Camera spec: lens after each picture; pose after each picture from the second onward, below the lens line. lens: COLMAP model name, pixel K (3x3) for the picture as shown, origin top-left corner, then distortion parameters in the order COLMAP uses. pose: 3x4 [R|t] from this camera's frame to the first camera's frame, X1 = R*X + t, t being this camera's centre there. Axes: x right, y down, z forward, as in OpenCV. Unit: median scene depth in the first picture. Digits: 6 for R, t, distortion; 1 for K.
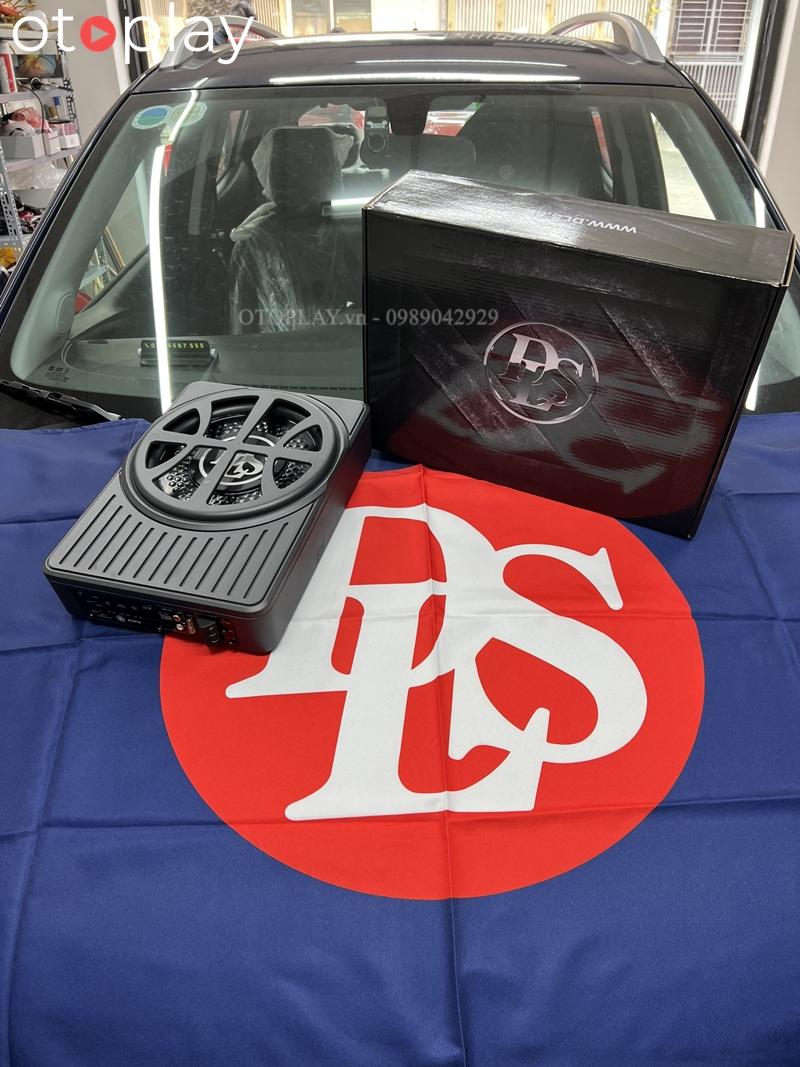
lens RADIAL K [[781.3, 0, 400.0], [0, 781.3, 533.5], [0, 0, 1]] dist [0.076974, -0.074760]
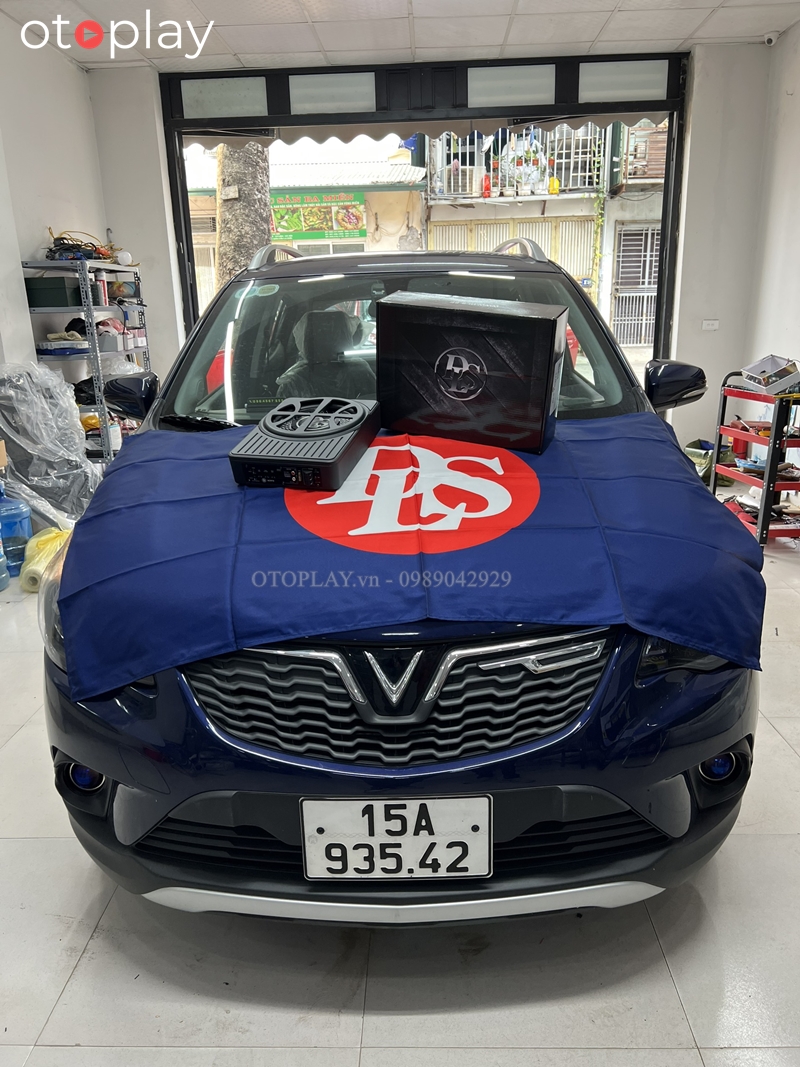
lens RADIAL K [[780.1, 0, 403.6], [0, 780.1, 557.3], [0, 0, 1]] dist [0.073387, -0.068454]
pose [[0.999717, -0.020454, 0.012151, -0.011387], [0.022646, 0.974668, -0.222506, 0.728269], [-0.007293, 0.222718, 0.974856, -0.923798]]
